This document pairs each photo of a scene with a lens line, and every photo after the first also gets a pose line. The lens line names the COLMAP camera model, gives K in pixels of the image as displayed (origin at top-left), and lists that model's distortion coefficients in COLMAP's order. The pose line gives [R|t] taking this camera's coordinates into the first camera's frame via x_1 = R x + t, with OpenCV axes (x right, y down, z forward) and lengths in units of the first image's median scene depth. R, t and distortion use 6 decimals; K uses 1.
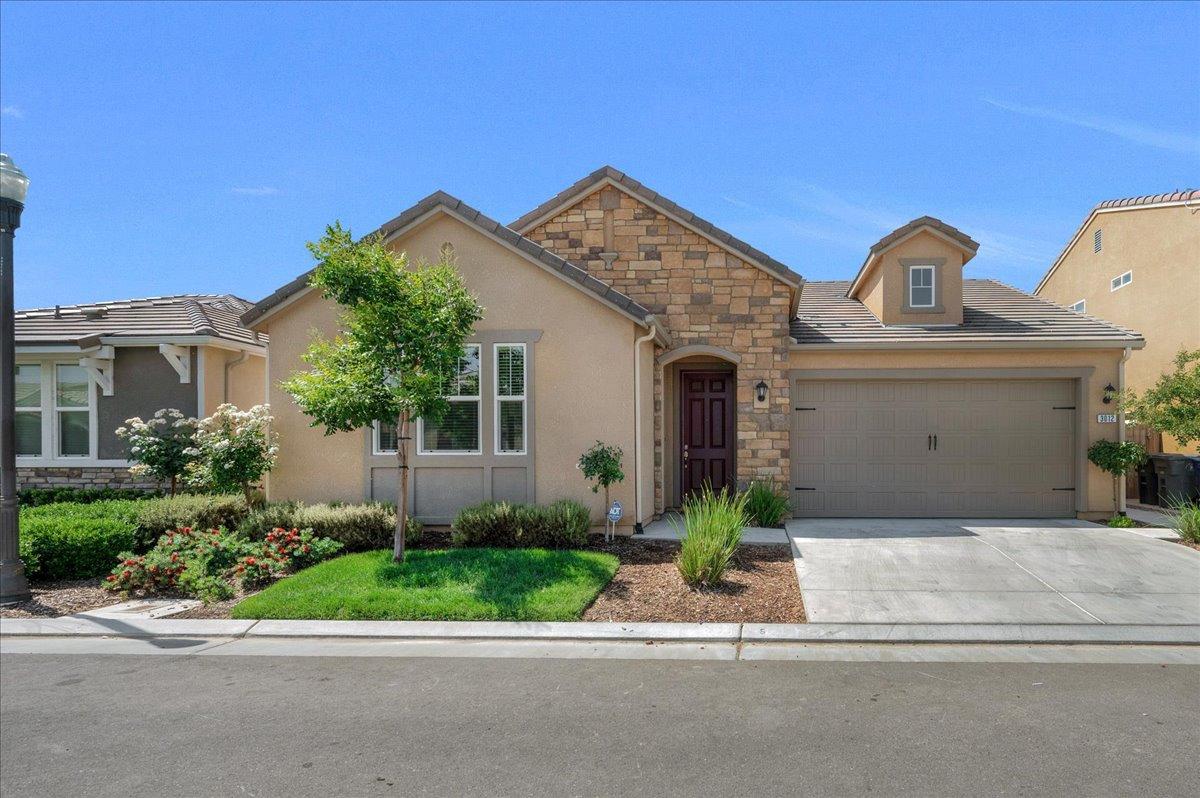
lens RADIAL K [[654.3, 0, 741.5], [0, 654.3, 455.2], [0, 0, 1]] dist [0.000966, -0.000850]
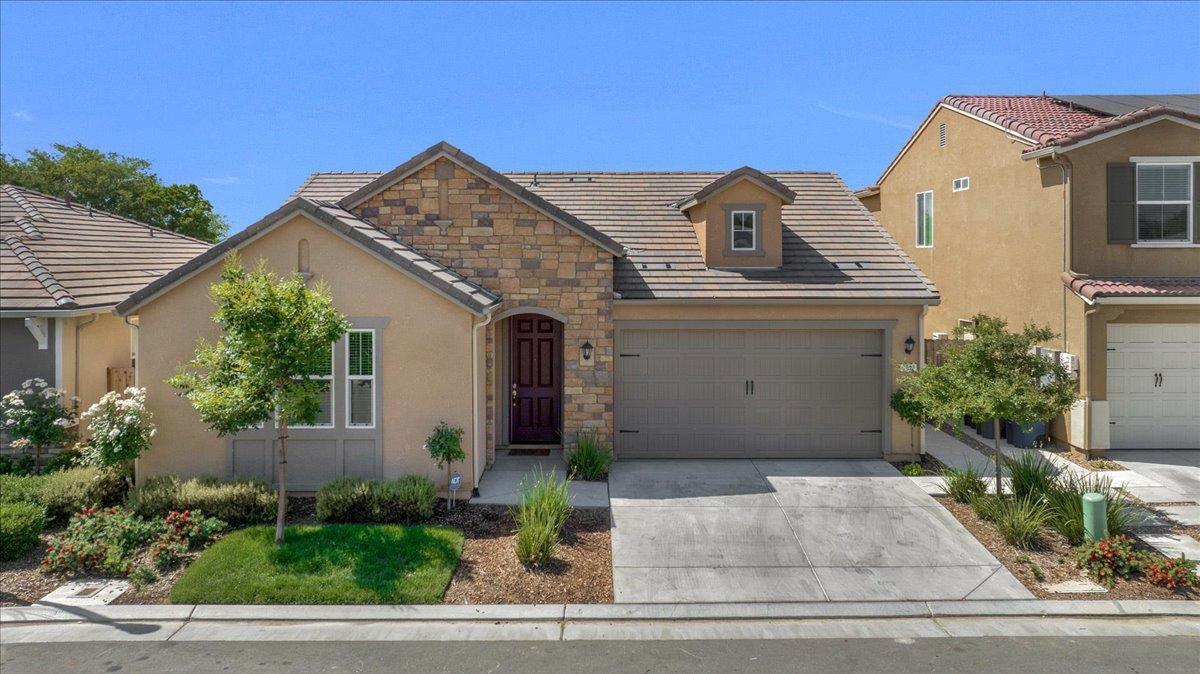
lens RADIAL K [[877.3, 0, 615.8], [0, 877.3, 252.9], [0, 0, 1]] dist [-0.009962, -0.001596]
pose [[0.998904, 0.001177, 0.046800, 0.010644], [-0.000894, 0.999981, -0.006070, -0.253320], [-0.046806, 0.006021, 0.998886, -0.449351]]
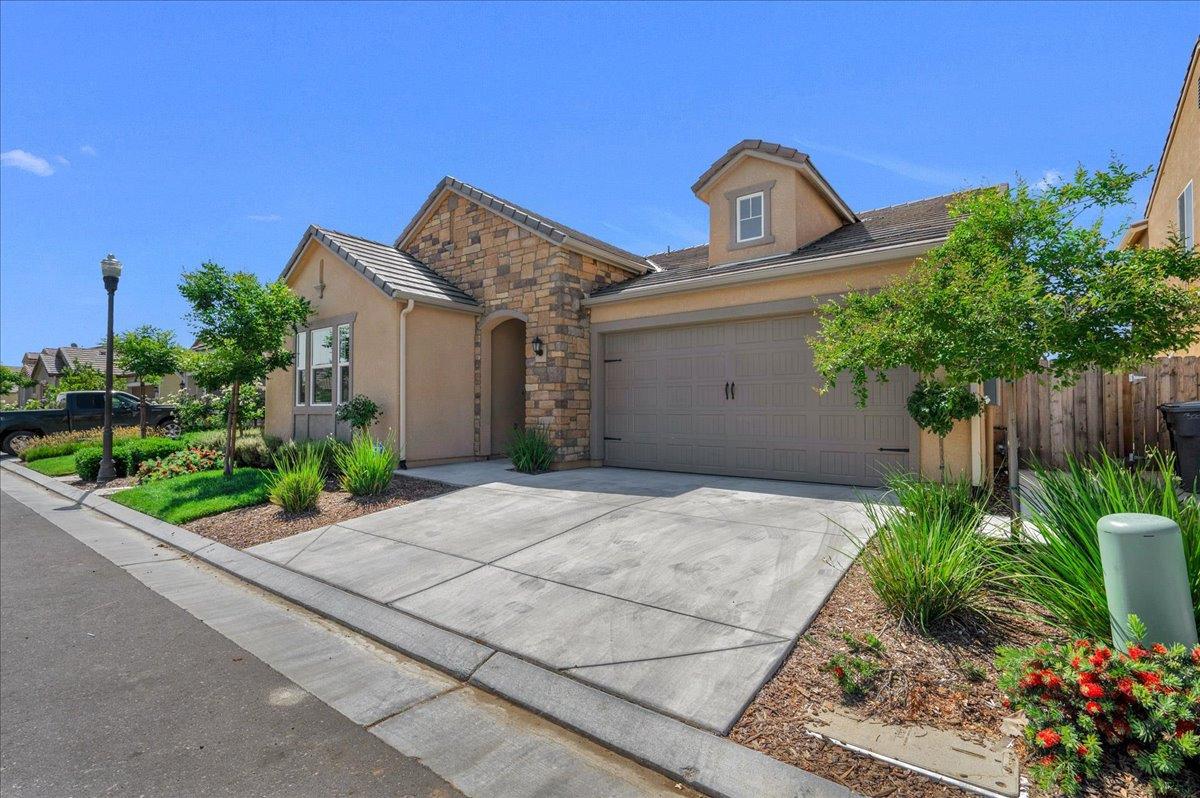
lens RADIAL K [[554.3, 0, 586.3], [0, 554.3, 388.2], [0, 0, 1]] dist [-0.000974, -0.000110]
pose [[0.807820, -0.023352, -0.588967, 0.635969], [-0.002251, 0.999085, -0.042699, 0.009046], [0.589425, 0.035819, 0.807029, 0.317366]]
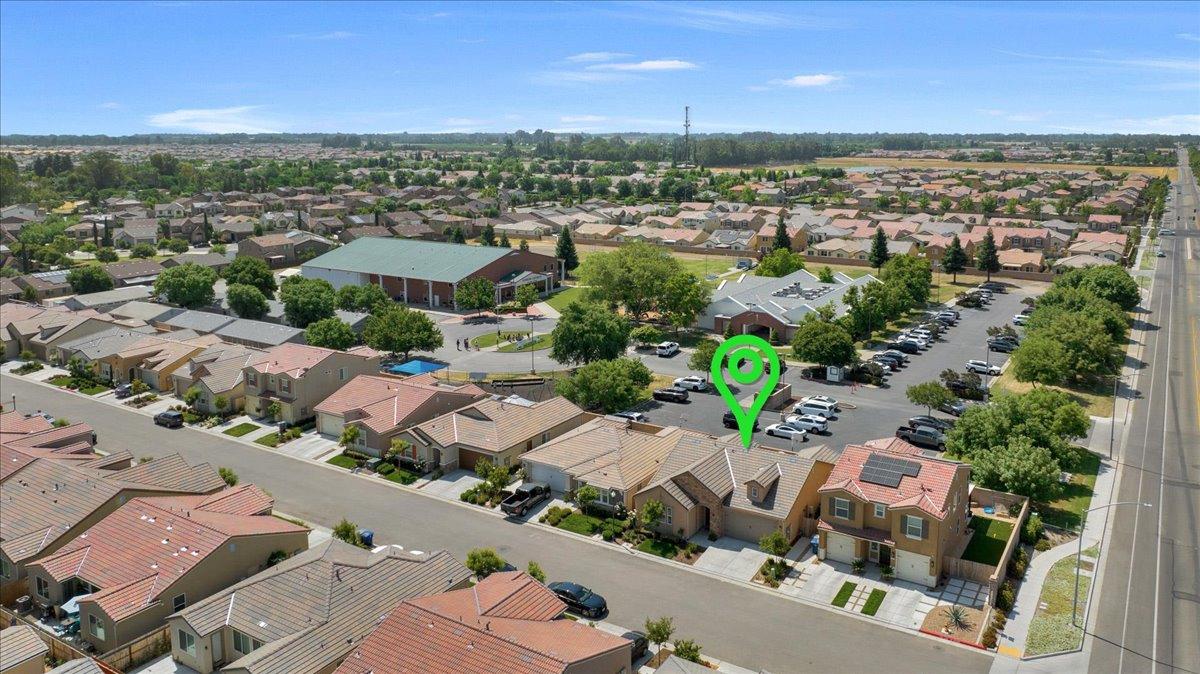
lens RADIAL K [[844.6, 0, 600.0], [0, 844.6, 337.0], [0, 0, 1]] dist [-0.007701, -0.001031]
pose [[0.852901, 0.097543, -0.512879, 2.688705], [0.021328, 0.975060, 0.220913, -3.119856], [0.521636, -0.199355, 0.829550, -5.014404]]
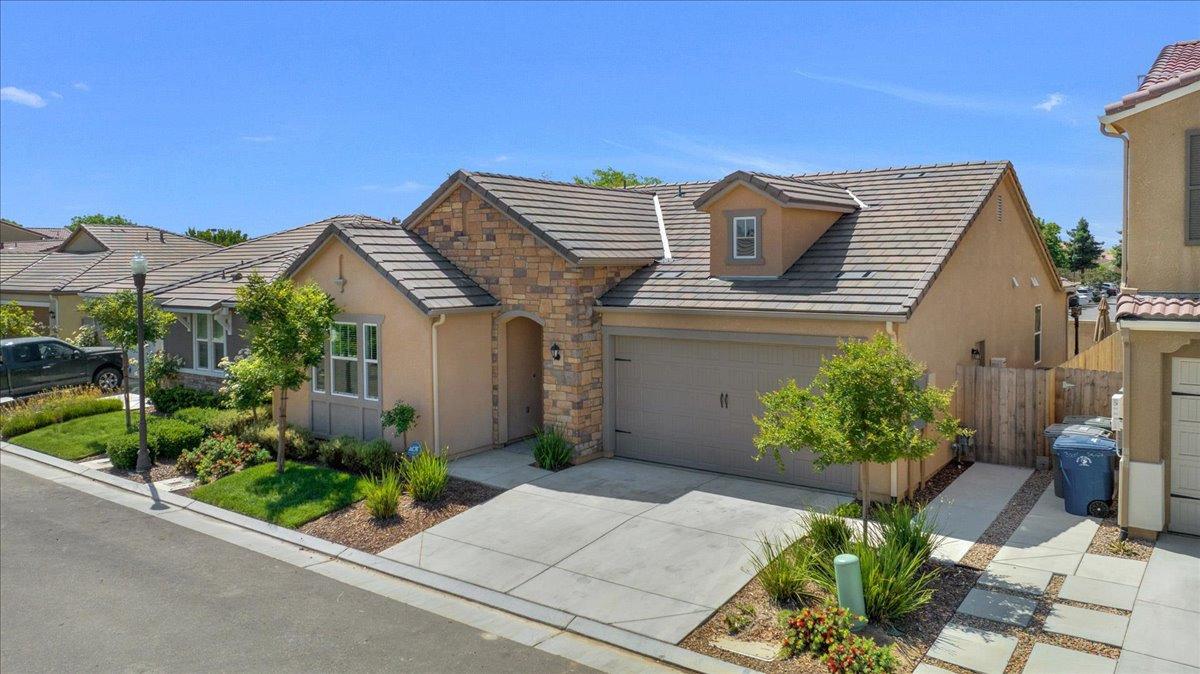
lens RADIAL K [[876.8, 0, 584.8], [0, 876.8, 253.0], [0, 0, 1]] dist [-0.021517, -0.001982]
pose [[0.817602, -0.010040, -0.575696, 0.999878], [0.005353, 0.999937, -0.009836, -0.264341], [0.575759, 0.004960, 0.817605, -0.271538]]
